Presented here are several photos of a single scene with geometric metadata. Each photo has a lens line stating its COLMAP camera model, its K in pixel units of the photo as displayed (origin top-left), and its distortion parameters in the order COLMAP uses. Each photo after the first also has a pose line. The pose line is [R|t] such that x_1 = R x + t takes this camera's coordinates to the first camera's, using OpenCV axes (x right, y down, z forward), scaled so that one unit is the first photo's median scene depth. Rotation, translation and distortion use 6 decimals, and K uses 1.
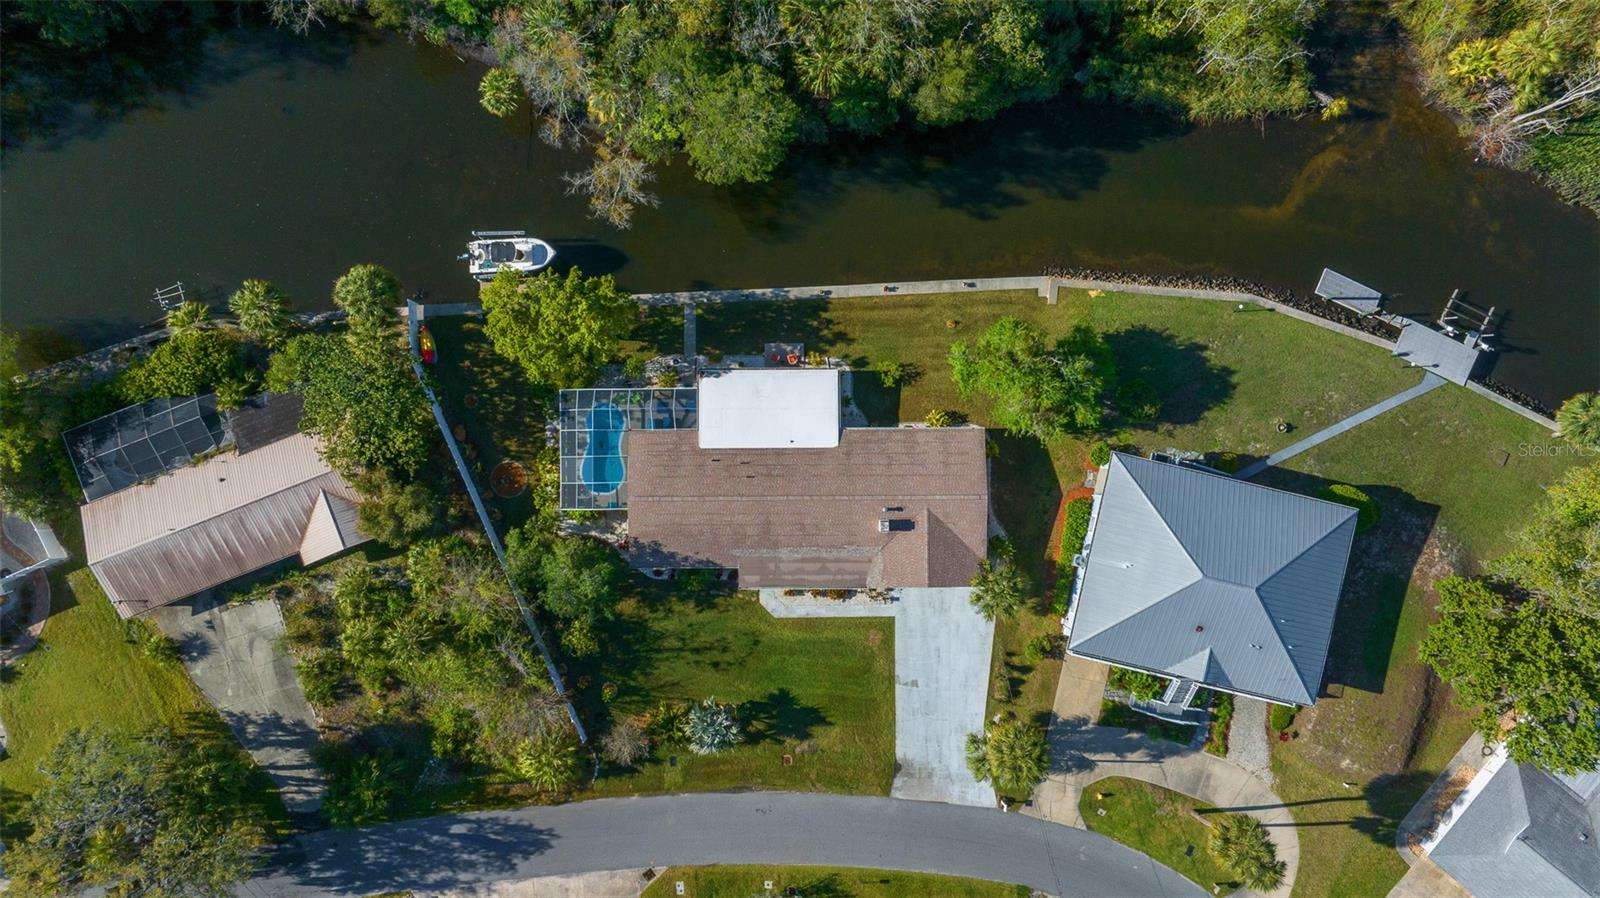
lens RADIAL K [[1094.0, 0, 800.0], [0, 1094.0, 449.0], [0, 0, 1]] dist [-0.003802, -0.005625]
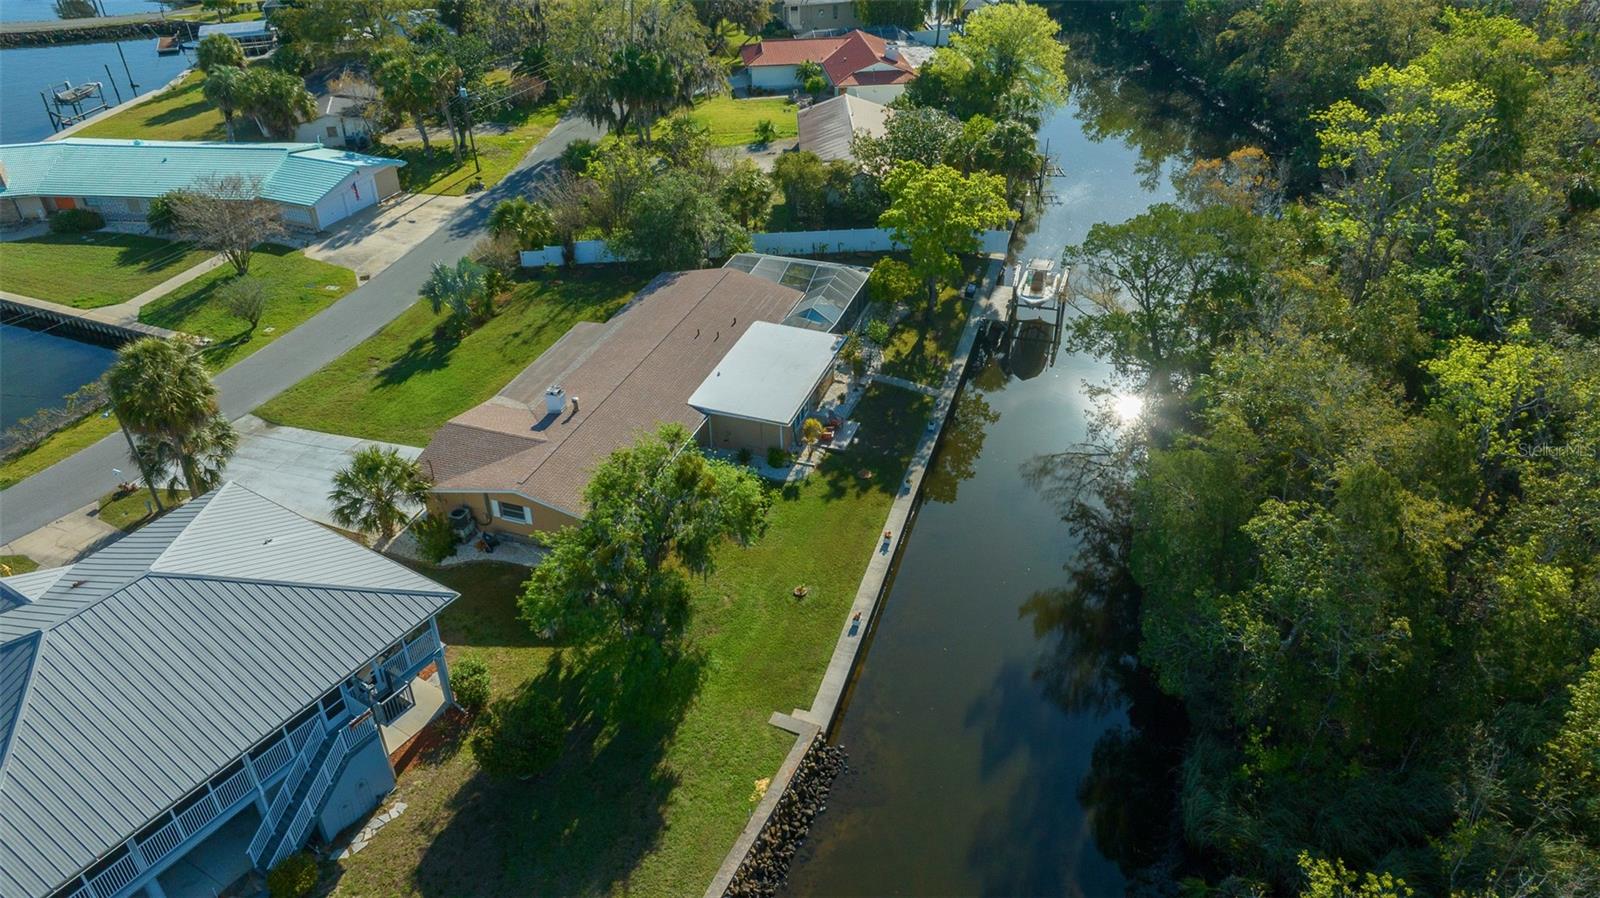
lens RADIAL K [[1093.0, 0, 800.0], [0, 1093.0, 449.0], [0, 0, 1]] dist [-0.036050, 0.054227]
pose [[-0.333057, 0.485269, -0.808447, 0.584185], [-0.942803, -0.184086, 0.277911, -0.266648], [-0.013962, 0.854767, 0.518824, 0.636460]]
